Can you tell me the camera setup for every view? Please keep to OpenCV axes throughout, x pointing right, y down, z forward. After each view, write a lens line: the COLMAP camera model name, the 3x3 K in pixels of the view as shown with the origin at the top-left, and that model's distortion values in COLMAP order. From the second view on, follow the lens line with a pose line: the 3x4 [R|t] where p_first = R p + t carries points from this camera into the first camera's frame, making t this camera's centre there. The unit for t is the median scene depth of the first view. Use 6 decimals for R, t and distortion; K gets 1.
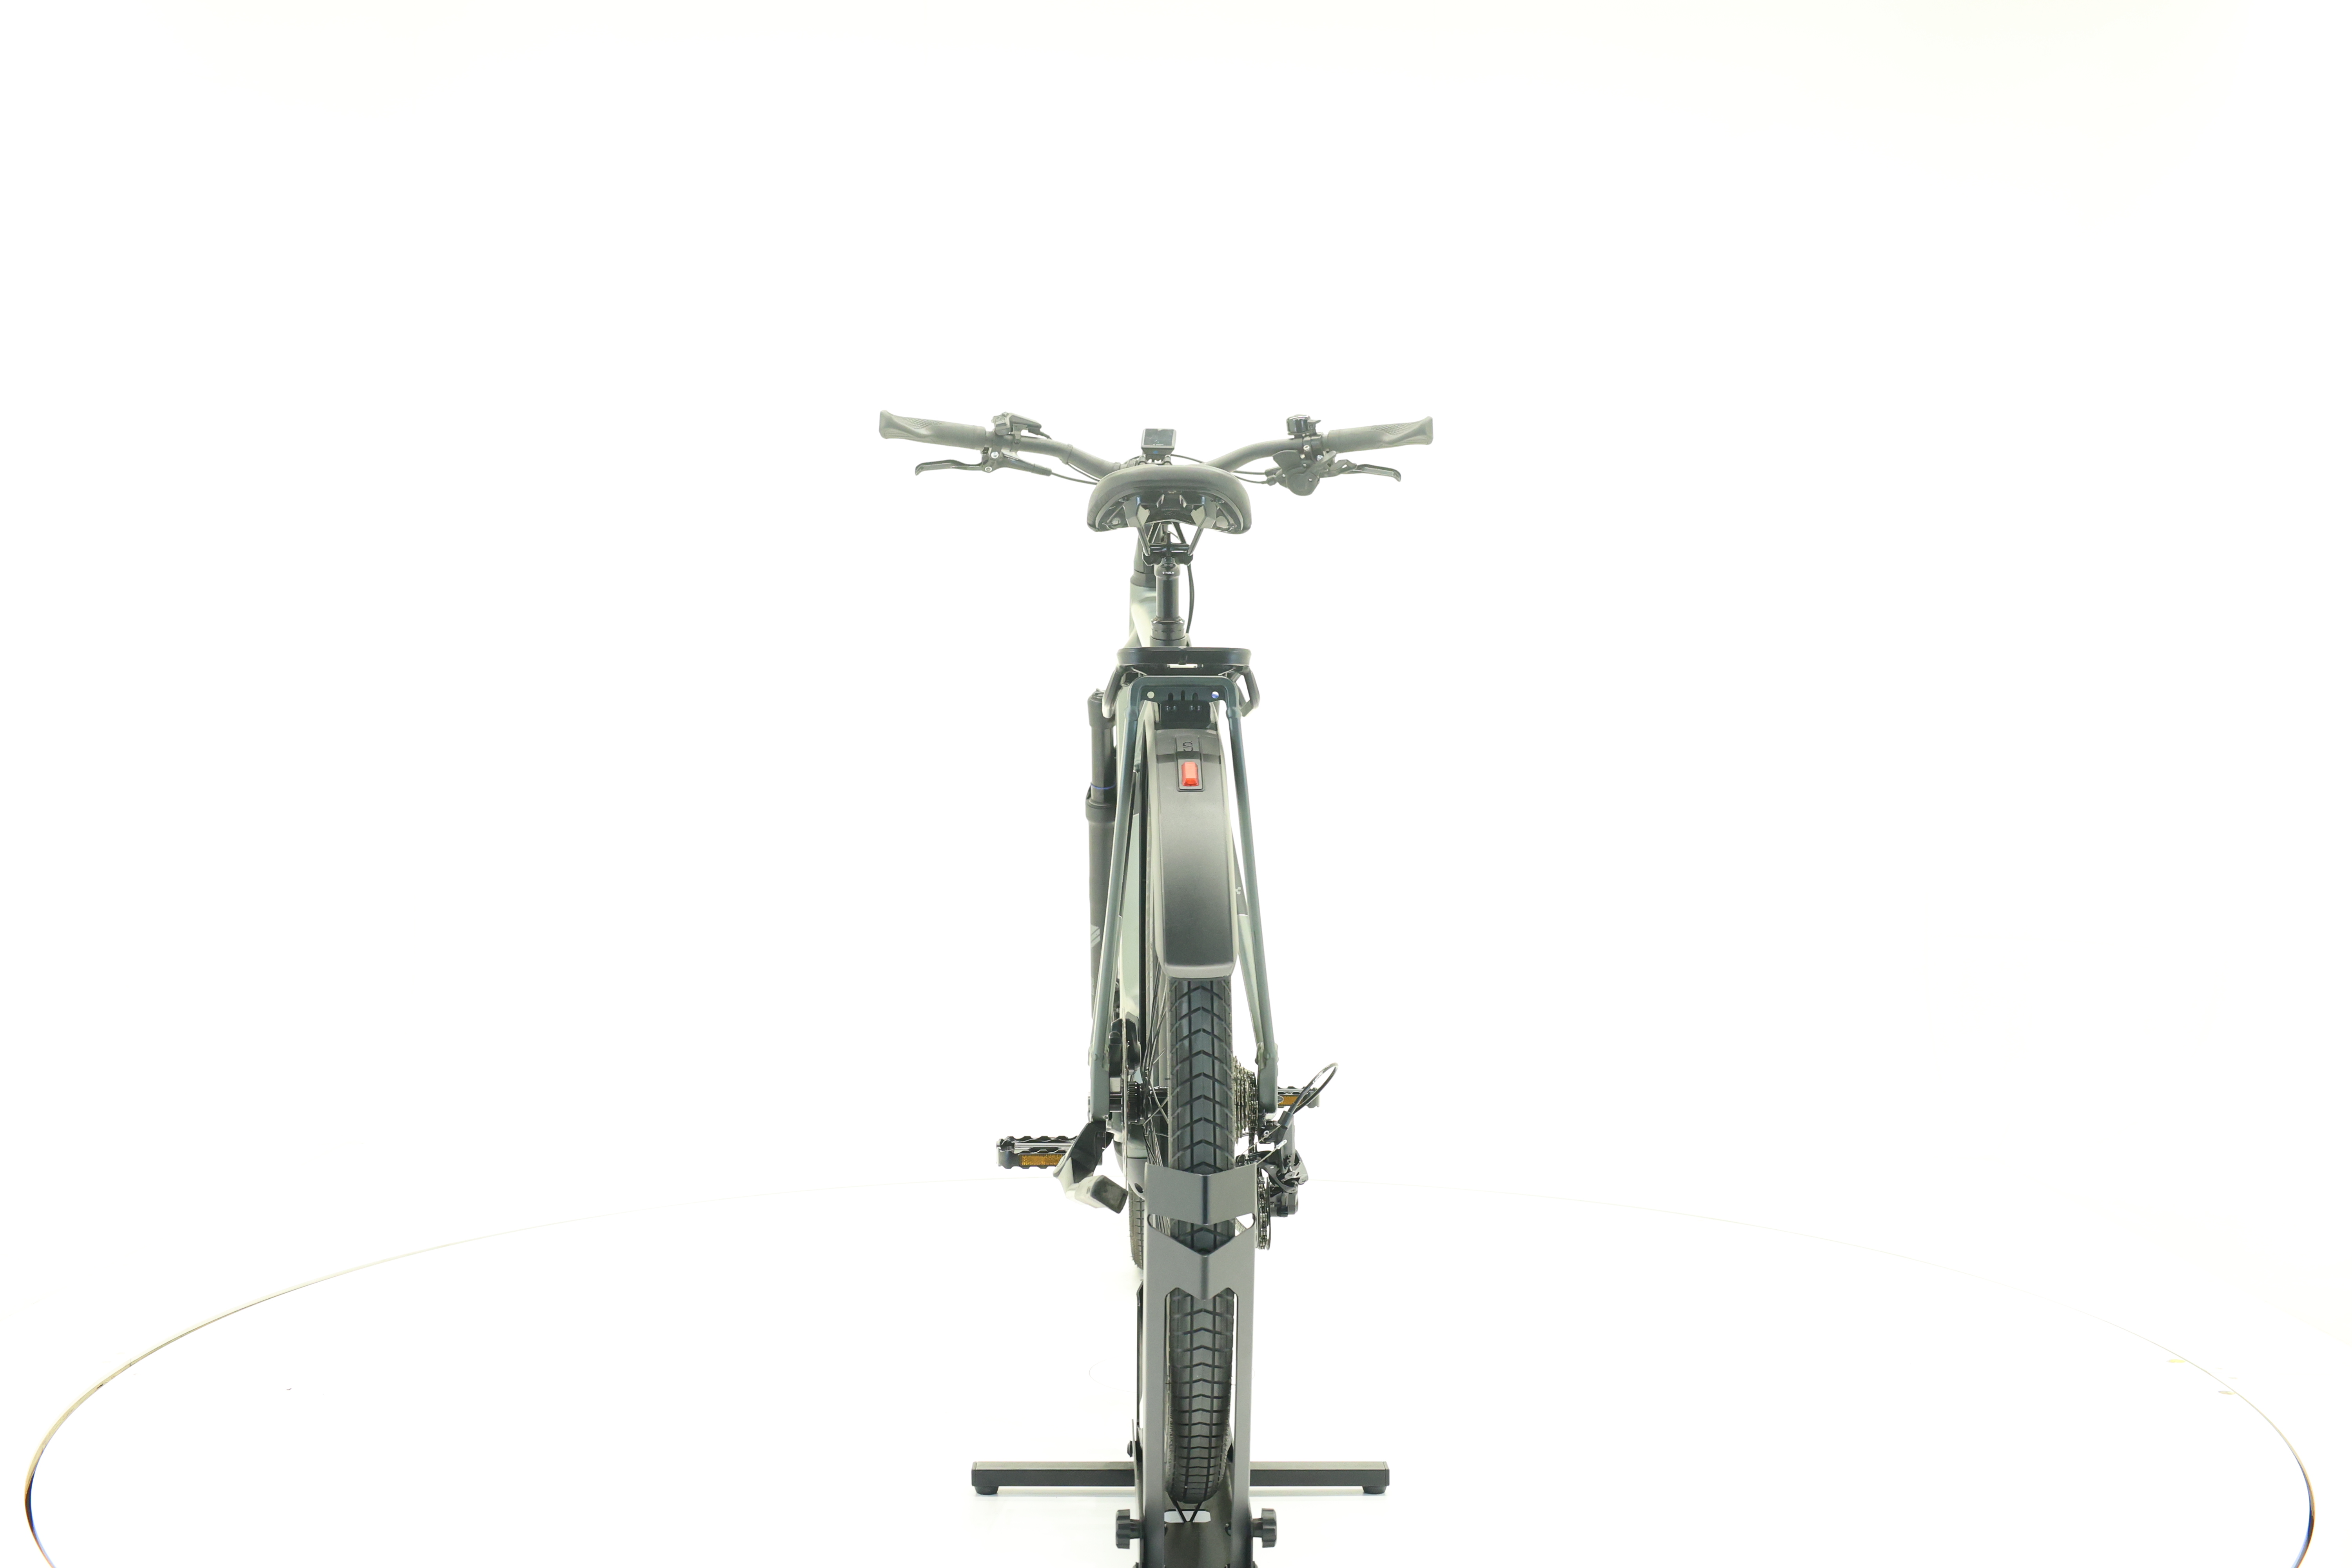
lens RADIAL K [[2472.5, 0, 1173.8], [0, 2472.5, 784.3], [0, 0, 1]] dist [-0.015906, 0.000000]
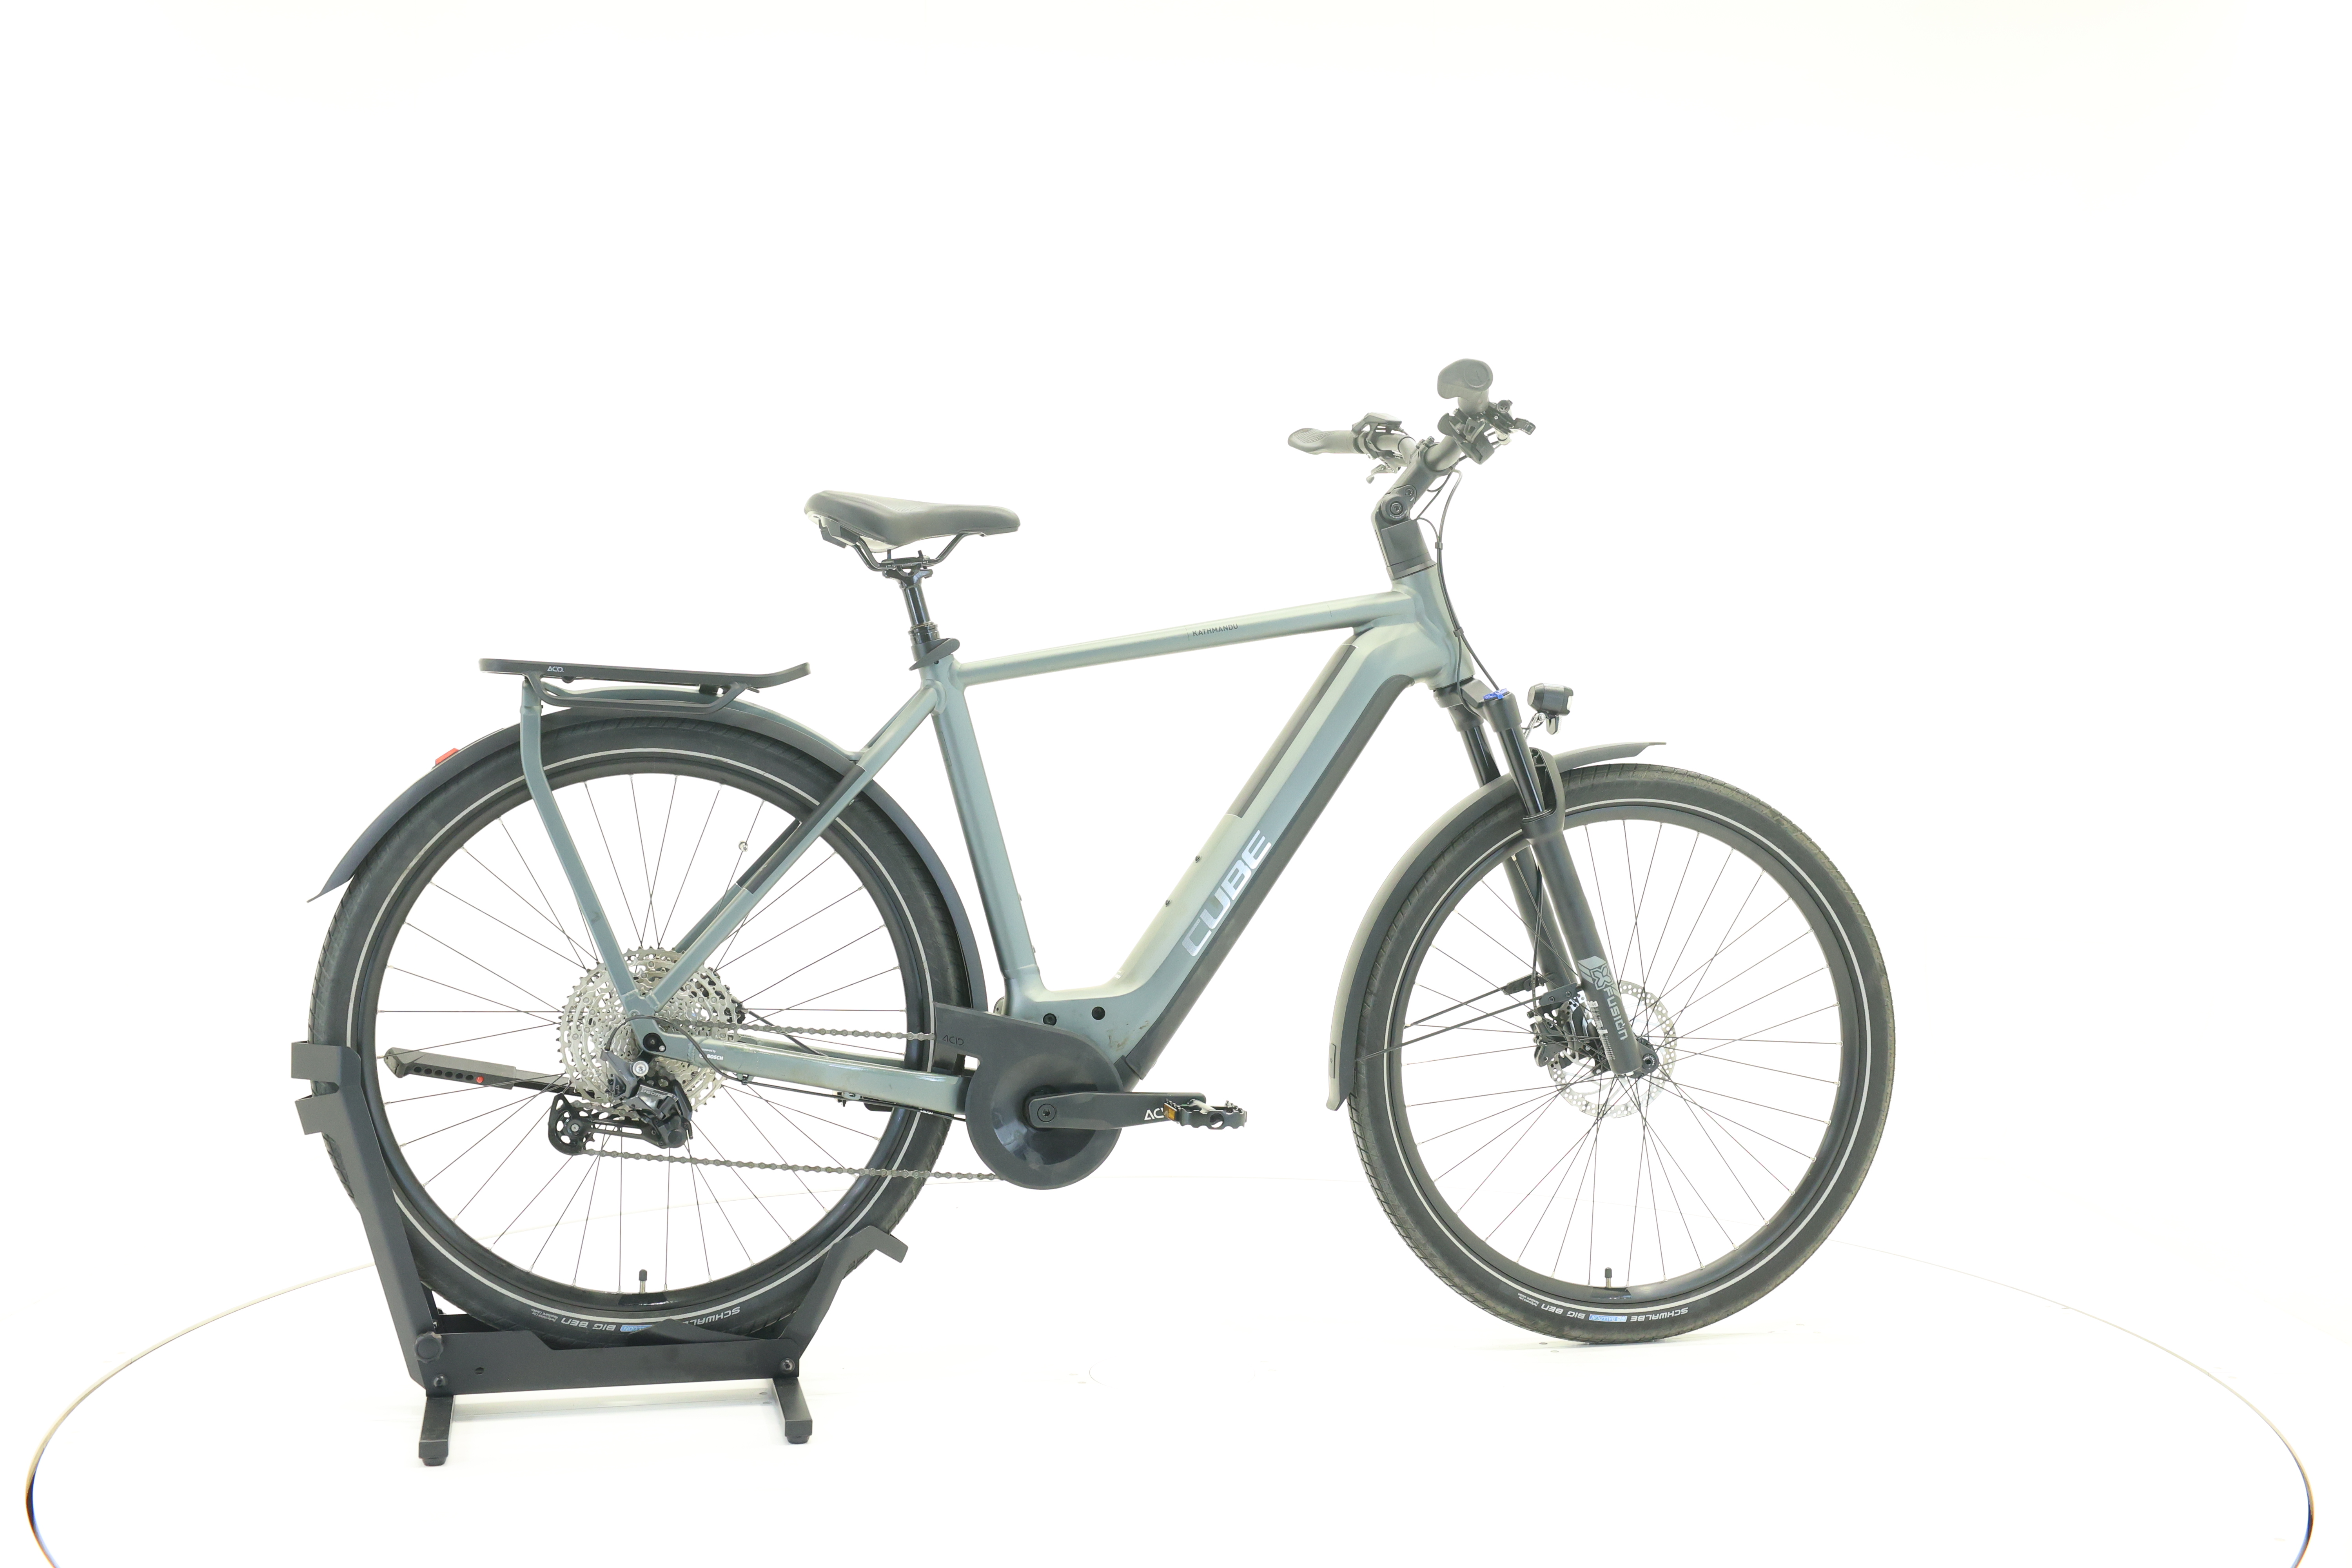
lens RADIAL K [[2472.5, 0, 1173.9], [0, 2472.5, 779.4], [0, 0, 1]] dist [-0.015906, 0.000000]
pose [[0.222895, 0.017546, -0.974685, 0.891272], [-0.029440, 0.999503, 0.011260, -0.012083], [0.974398, 0.026185, 0.223301, 0.708375]]
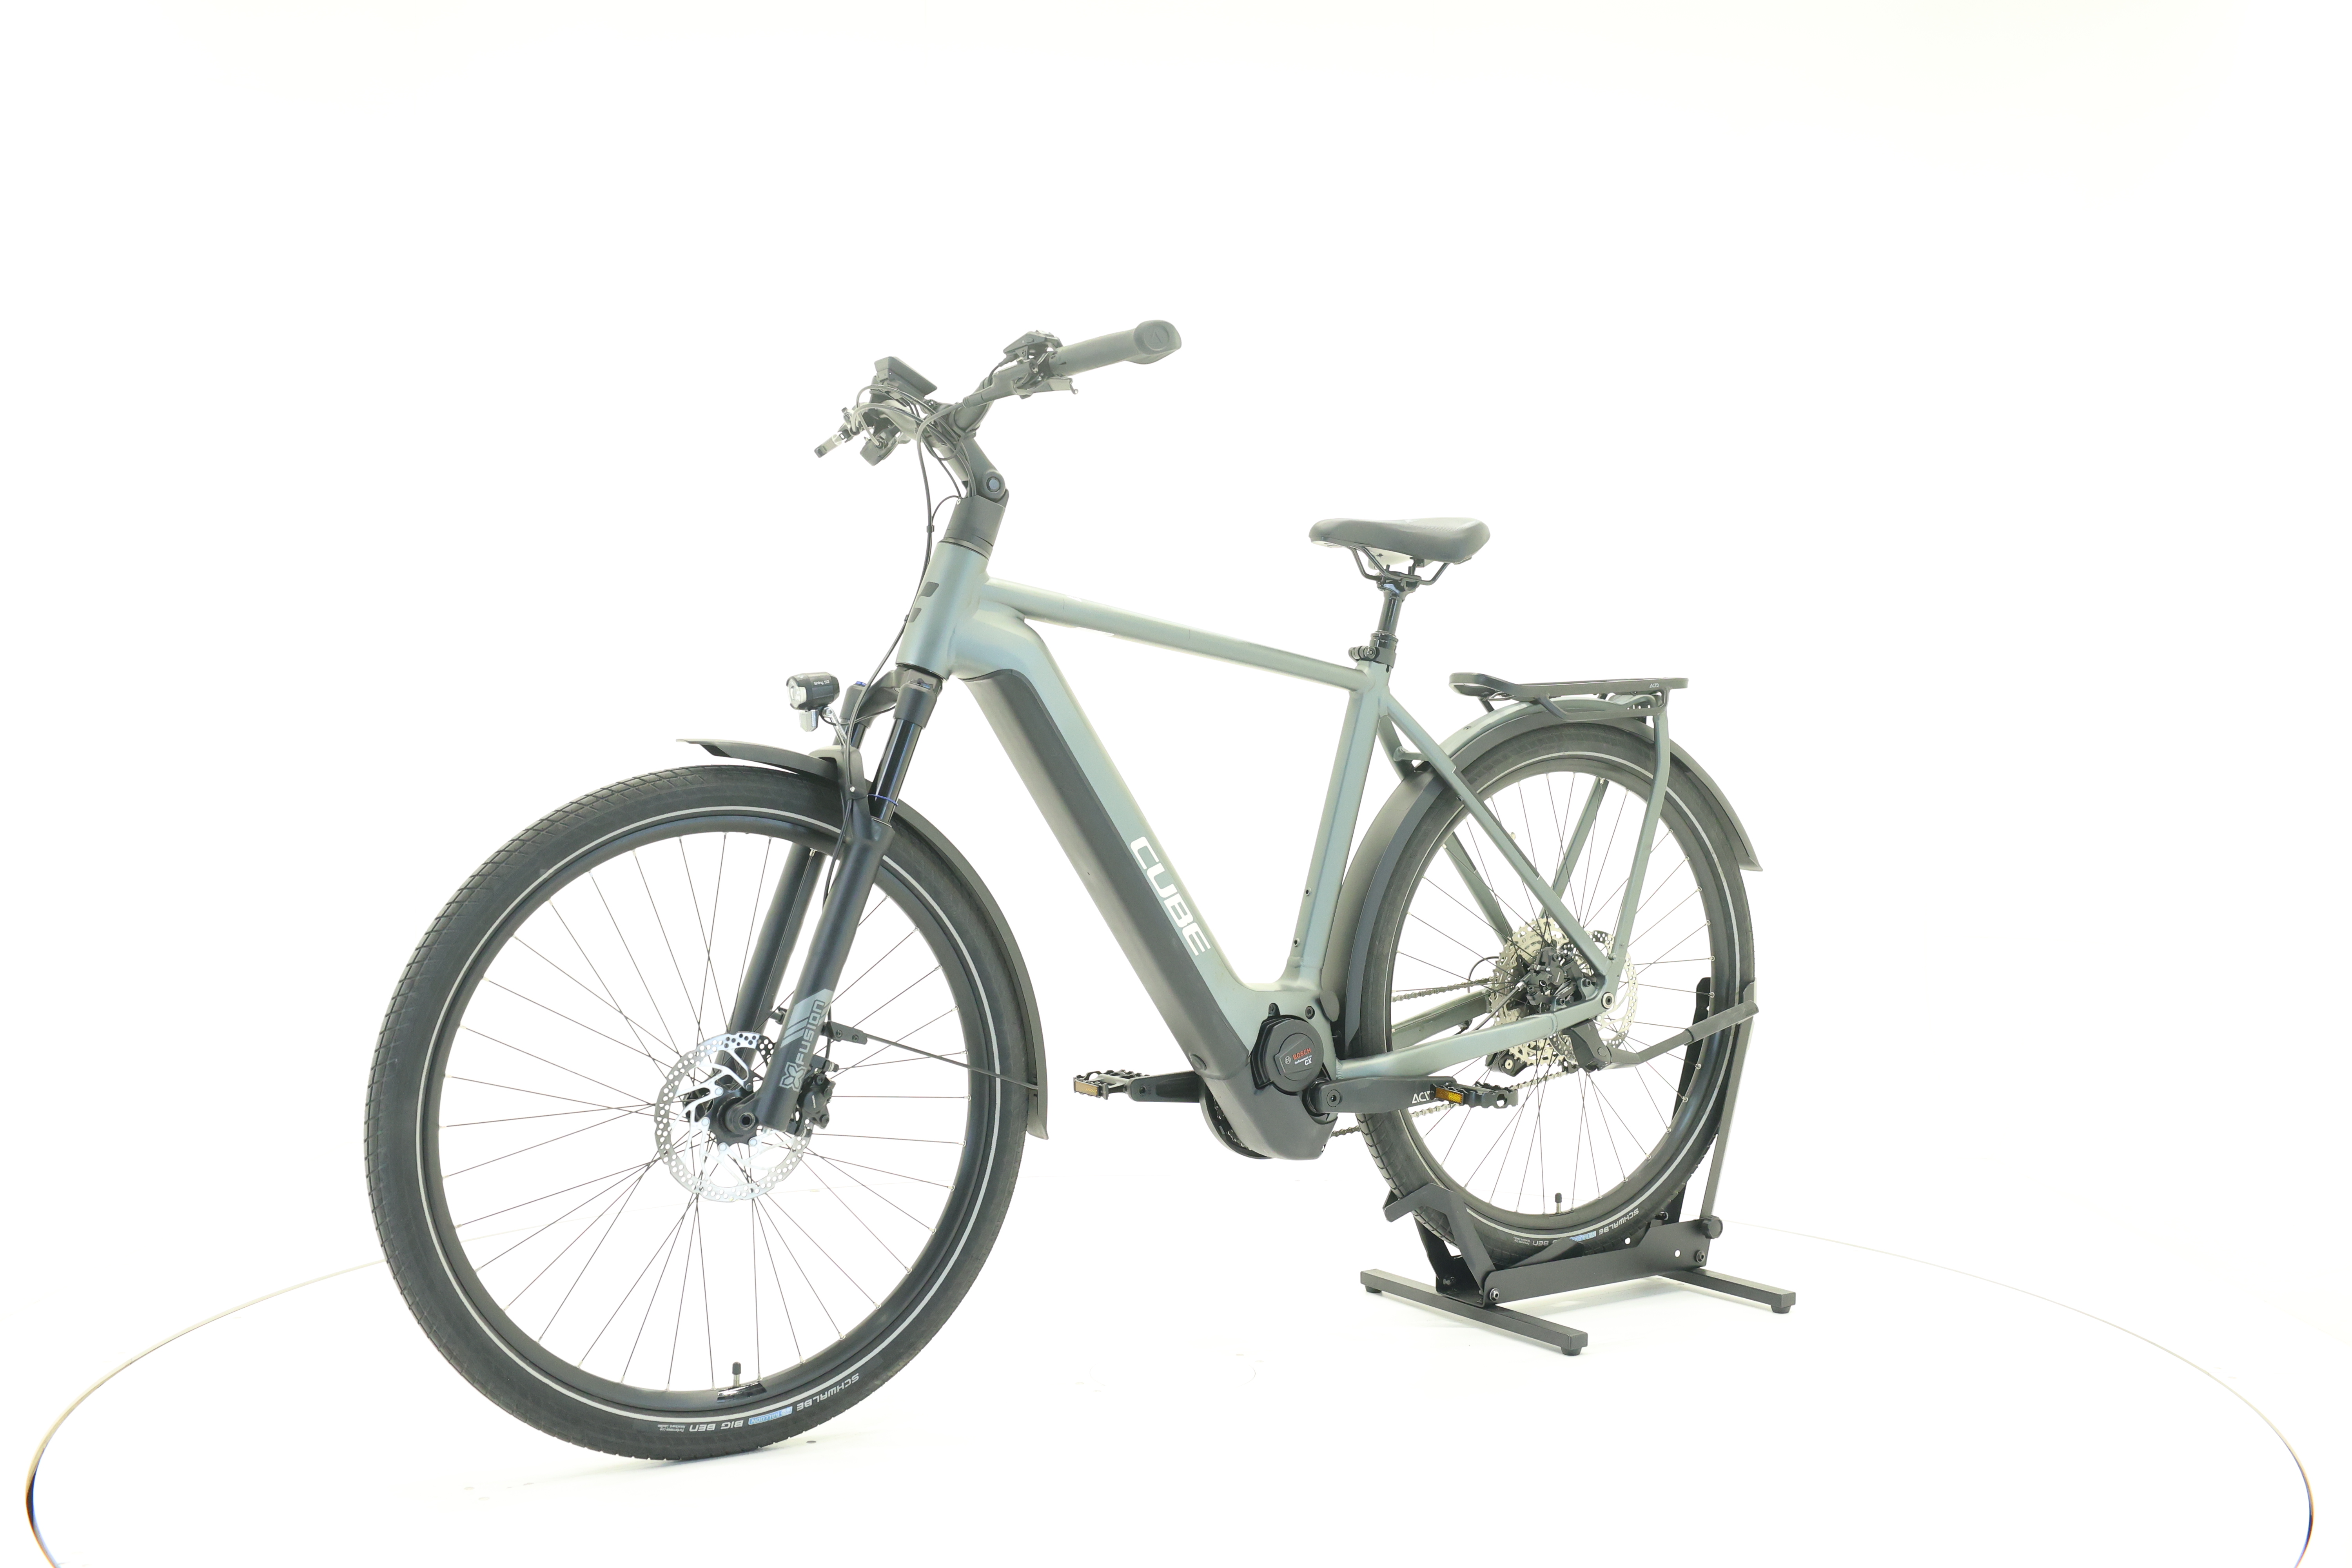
lens RADIAL K [[2472.5, 0, 1174.2], [0, 2472.5, 789.1], [0, 0, 1]] dist [-0.015906, 0.000000]
pose [[-0.542576, -0.031513, 0.839416, -0.765274], [0.011483, 0.998924, 0.044924, -0.039208], [-0.839928, 0.034013, -0.541630, 1.408742]]
